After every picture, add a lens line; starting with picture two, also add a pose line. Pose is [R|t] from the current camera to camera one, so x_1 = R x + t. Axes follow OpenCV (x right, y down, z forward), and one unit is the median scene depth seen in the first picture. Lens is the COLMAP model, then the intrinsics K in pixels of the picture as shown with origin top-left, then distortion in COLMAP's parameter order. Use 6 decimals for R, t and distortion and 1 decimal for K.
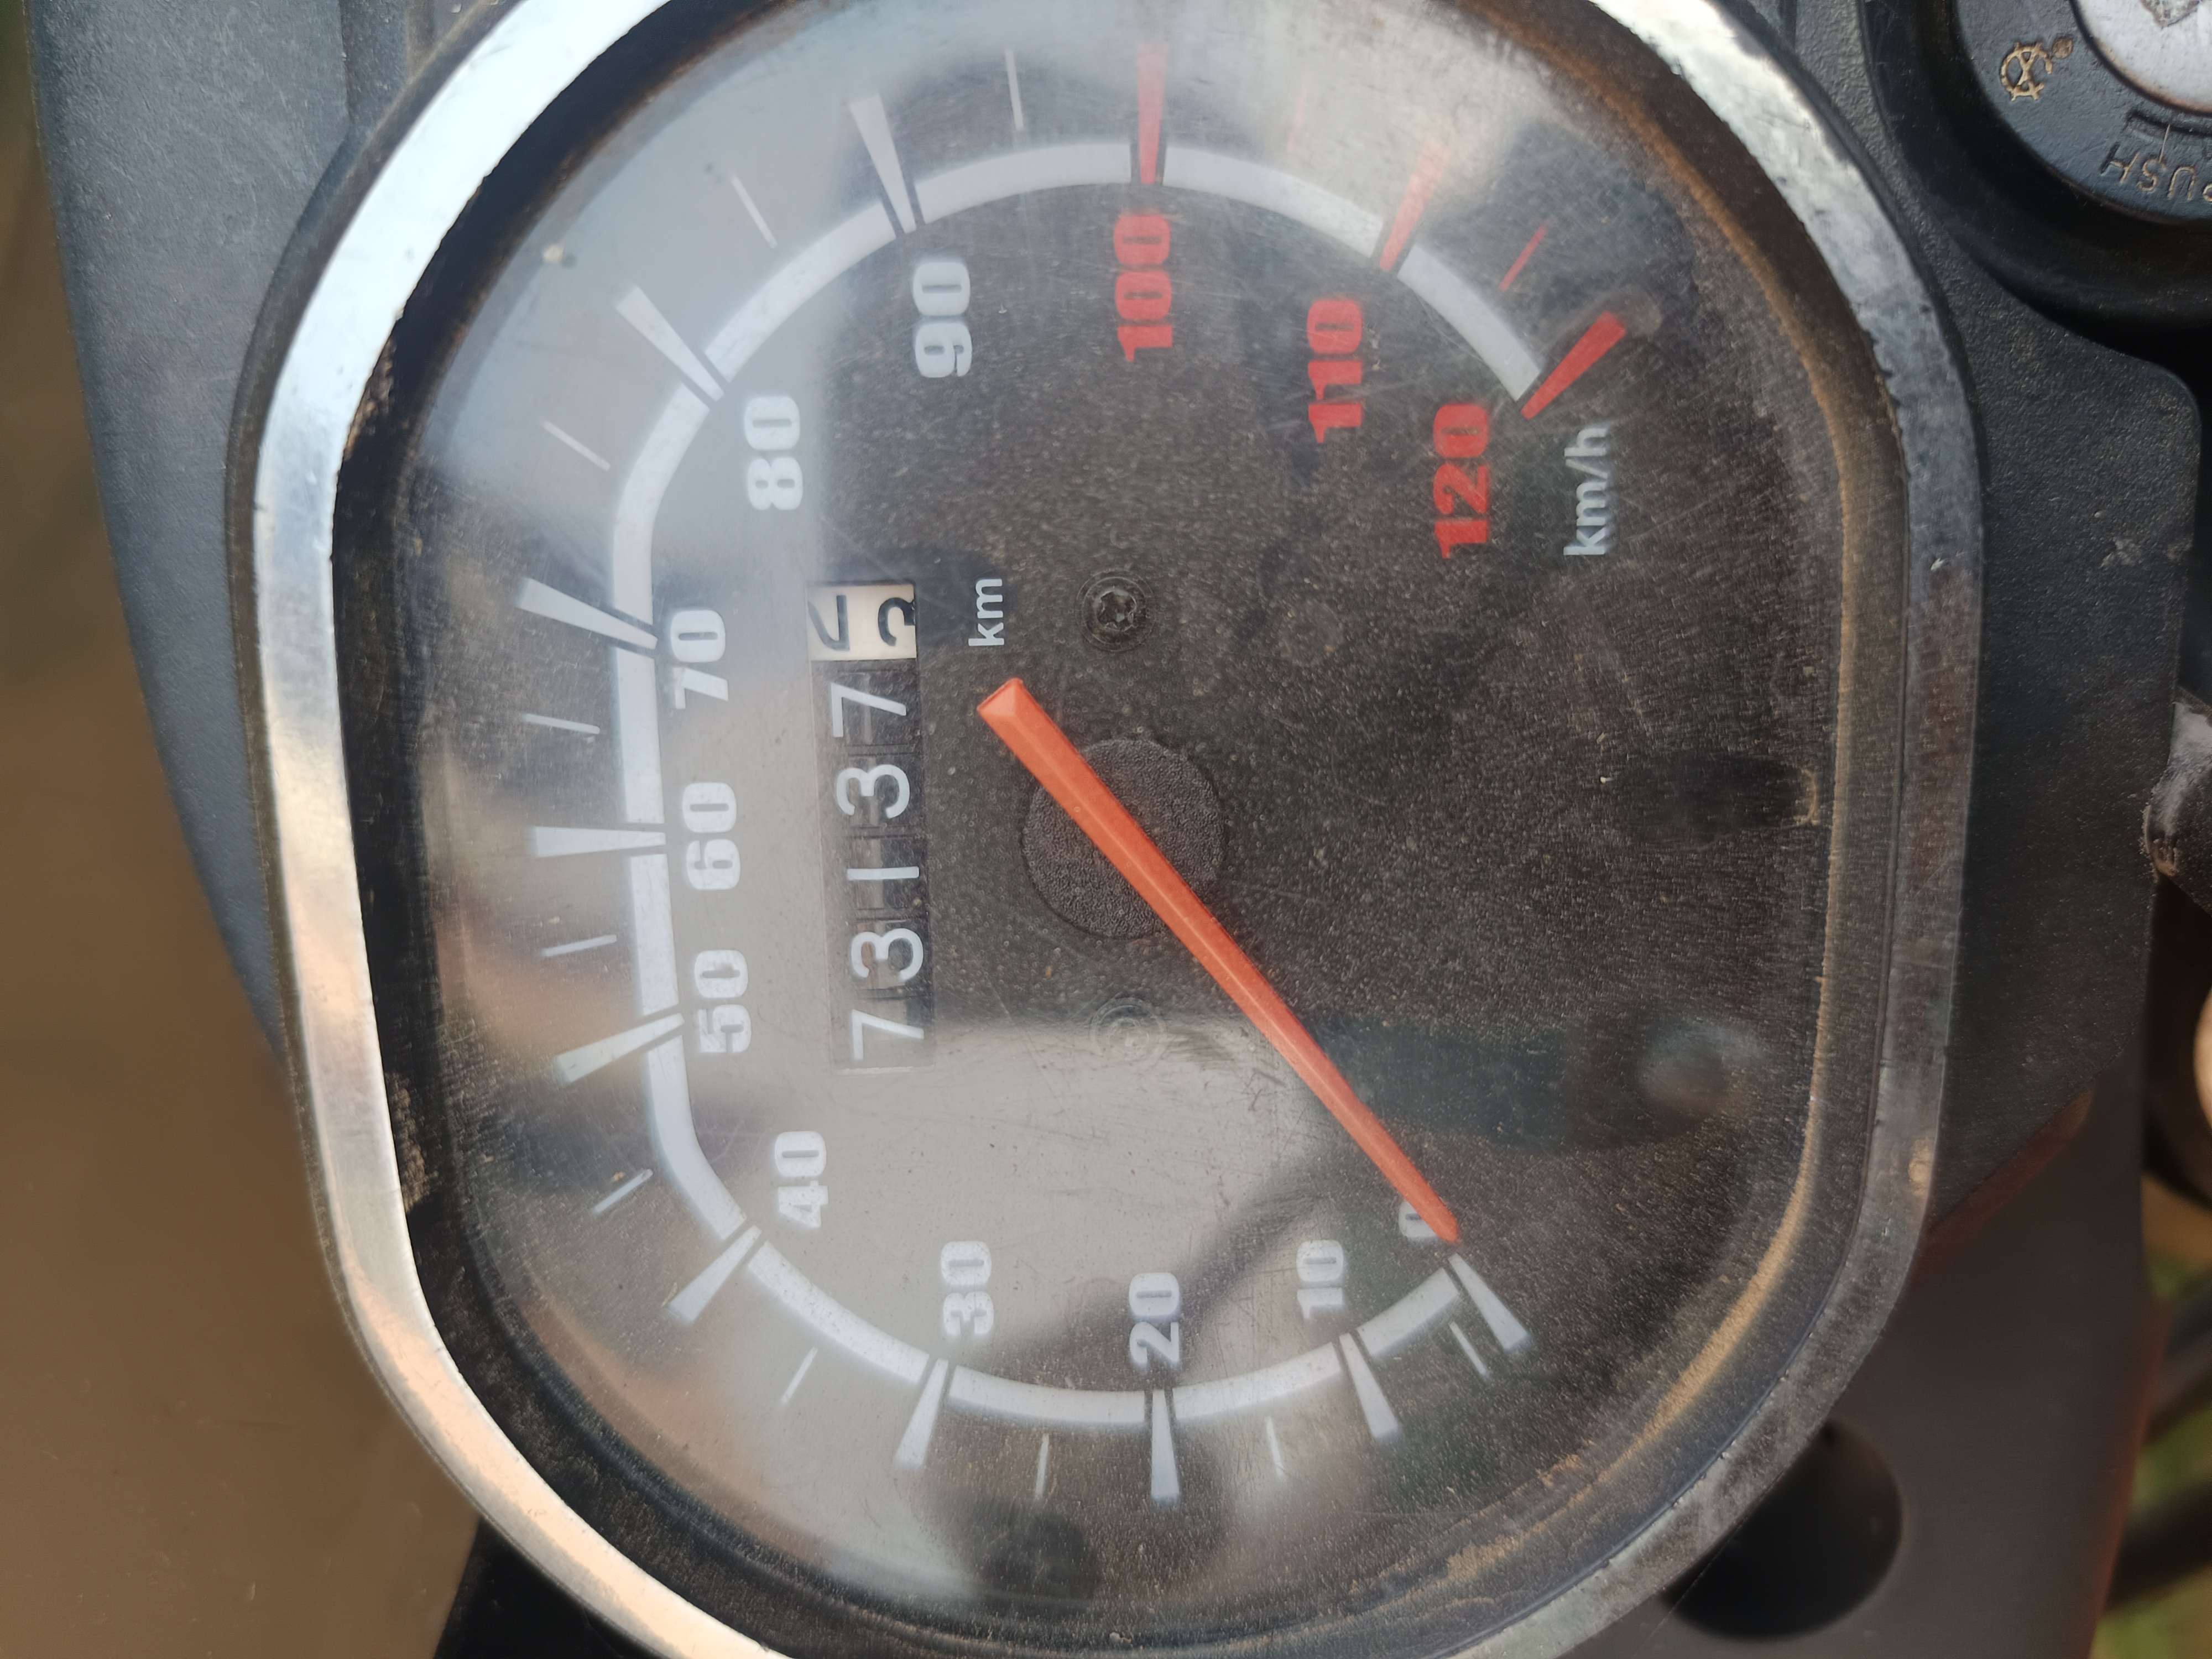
lens RADIAL K [[1514.6, 0, 1156.6], [0, 1514.6, 758.6], [0, 0, 1]] dist [-0.095555, 0.041203]
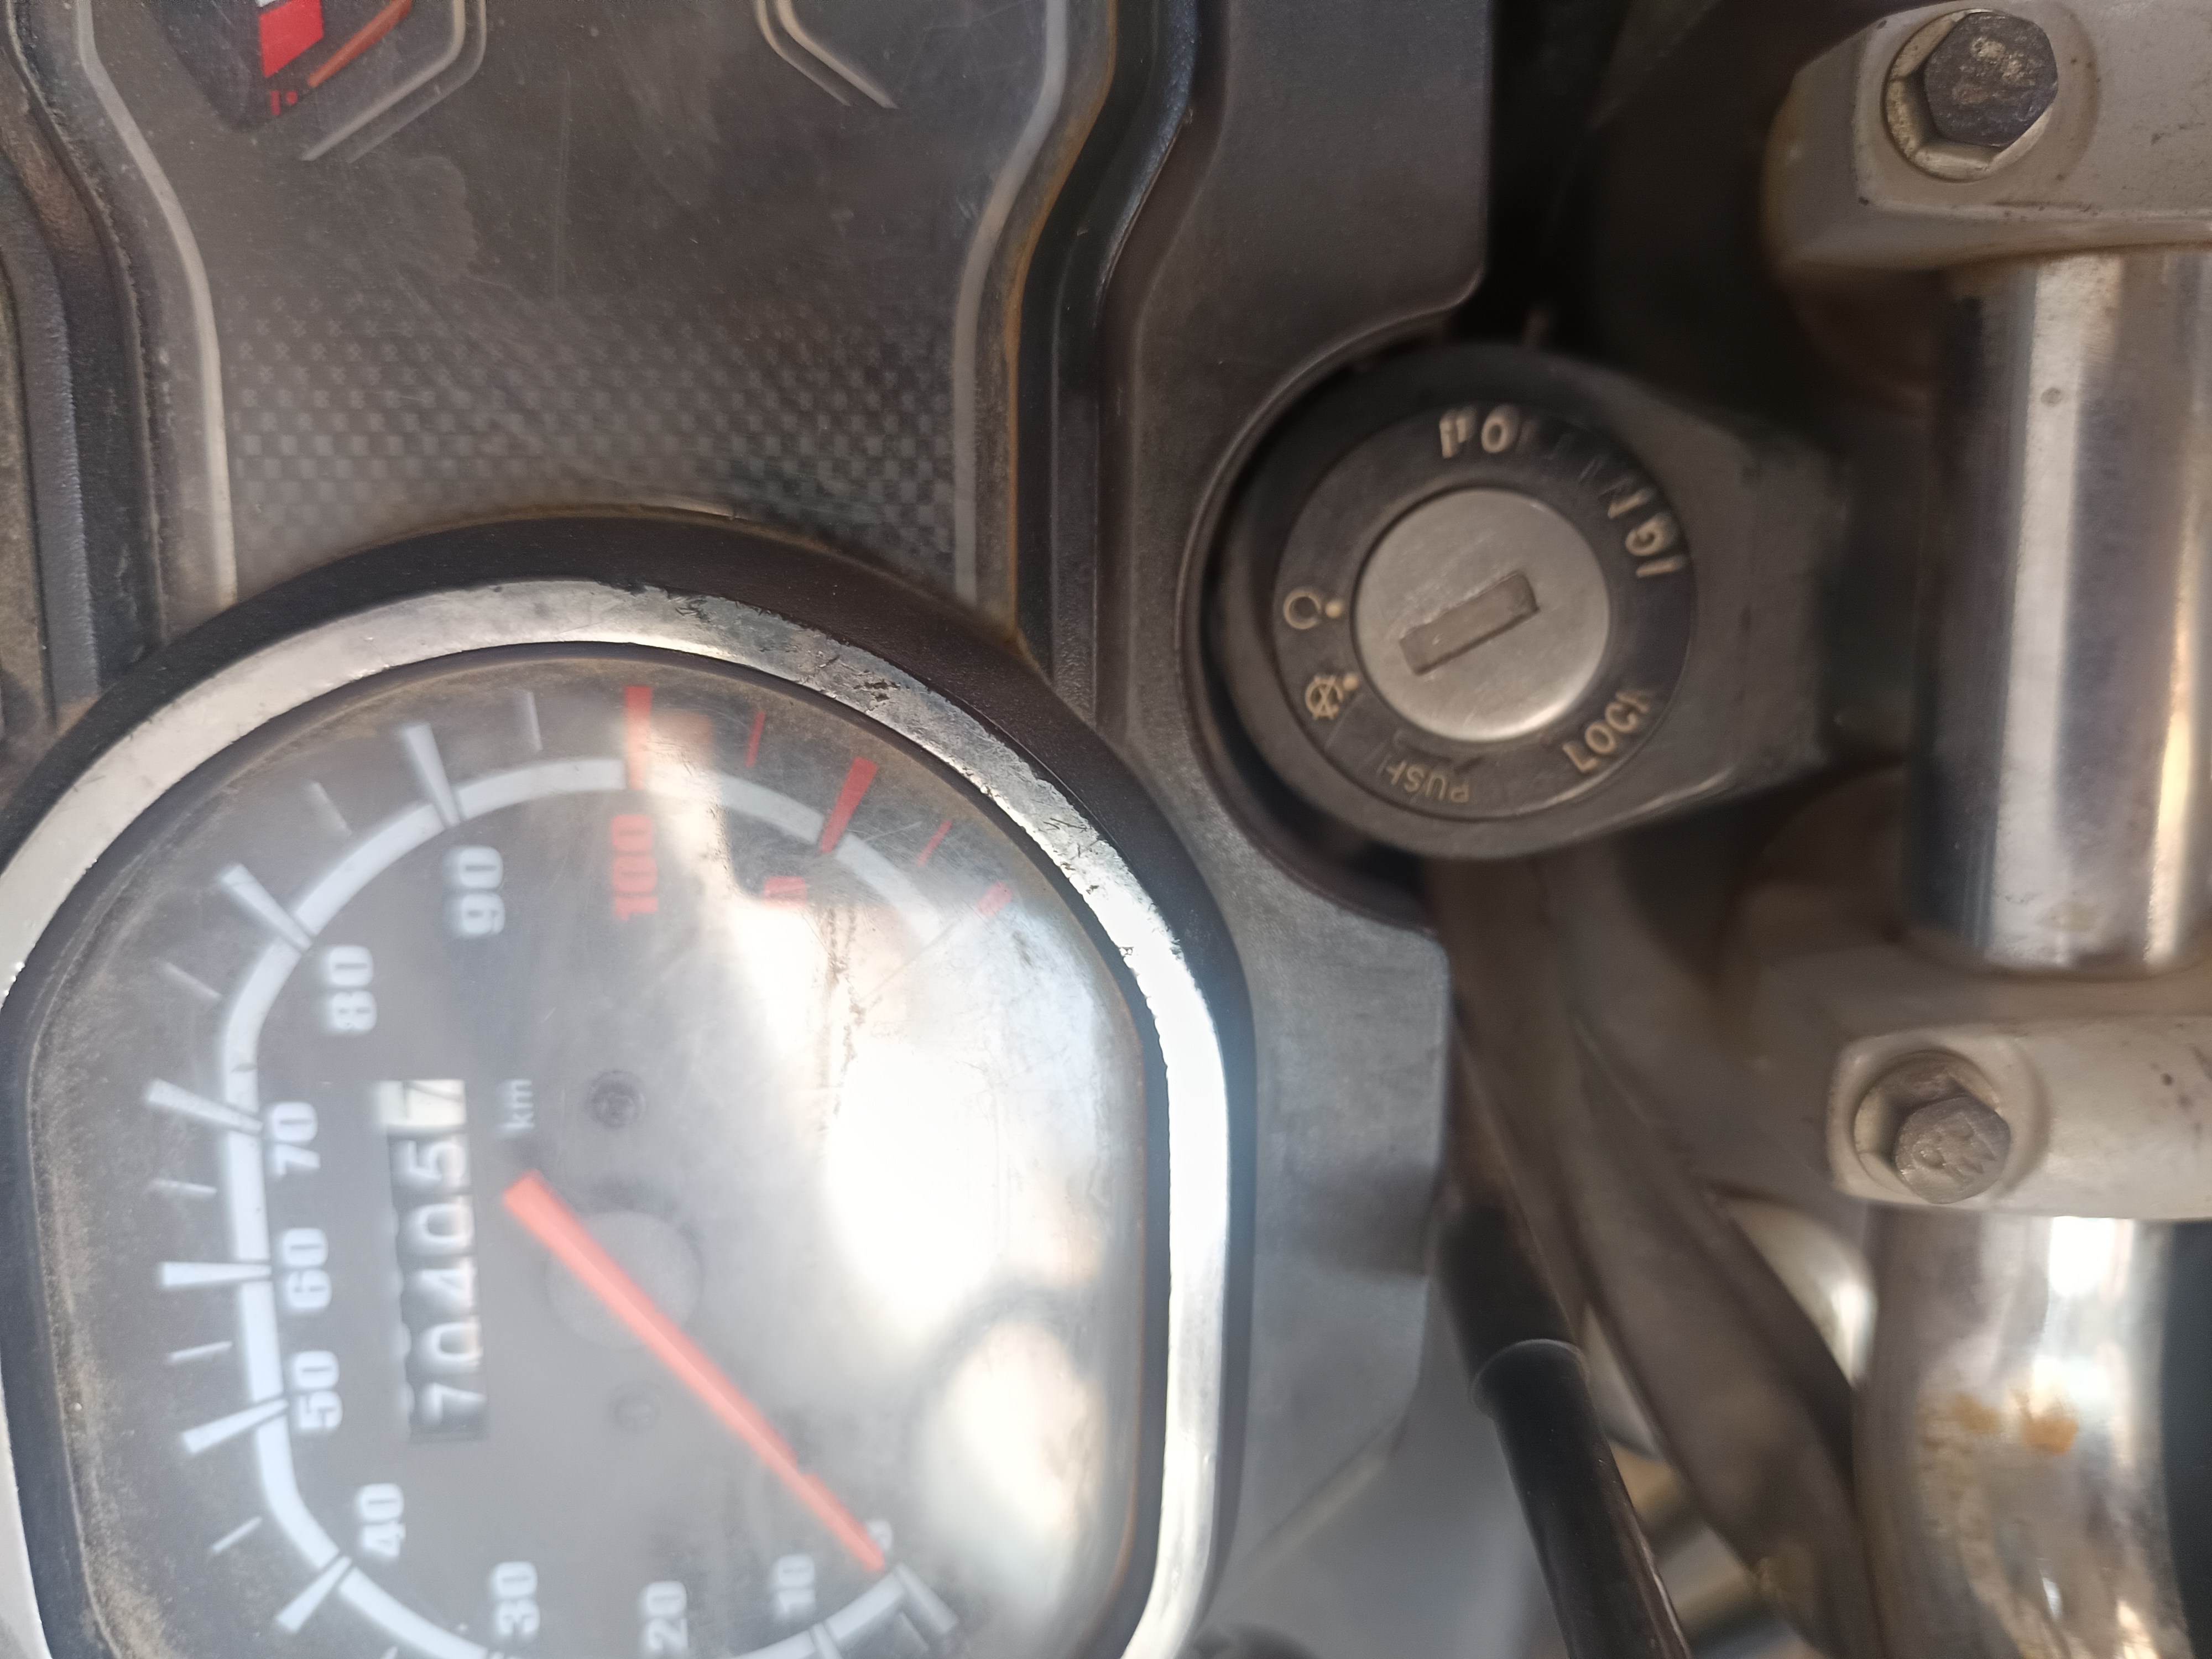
lens RADIAL K [[1514.6, 0, 1116.4], [0, 1514.6, 754.9], [0, 0, 1]] dist [-0.095555, 0.041203]
pose [[0.995295, 0.016672, 0.095447, 0.272524], [-0.015492, 0.999794, -0.013093, -0.387414], [-0.095646, 0.011552, 0.995348, -0.330950]]
